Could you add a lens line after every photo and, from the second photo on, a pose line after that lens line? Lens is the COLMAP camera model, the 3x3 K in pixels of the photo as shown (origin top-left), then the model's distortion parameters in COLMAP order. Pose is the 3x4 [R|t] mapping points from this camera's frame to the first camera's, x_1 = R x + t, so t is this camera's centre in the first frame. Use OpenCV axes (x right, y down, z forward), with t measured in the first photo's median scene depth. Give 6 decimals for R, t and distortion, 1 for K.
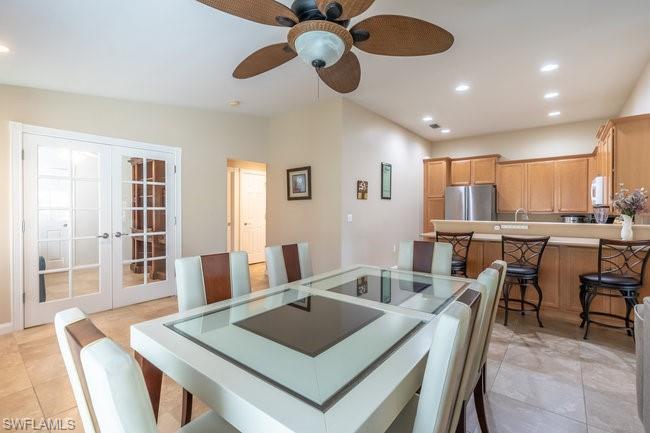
lens RADIAL K [[293.8, 0, 324.6], [0, 293.8, 215.6], [0, 0, 1]] dist [-0.008029, 0.002372]
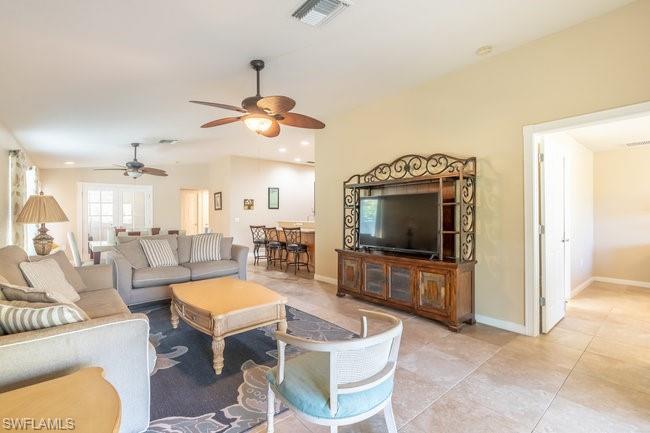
lens RADIAL K [[293.8, 0, 322.2], [0, 293.8, 216.4], [0, 0, 1]] dist [-0.008029, 0.002372]
pose [[0.983752, -0.007226, -0.179389, 0.875949], [0.005900, 0.999951, -0.007924, 0.002422], [0.179437, 0.006737, 0.983746, -0.663934]]
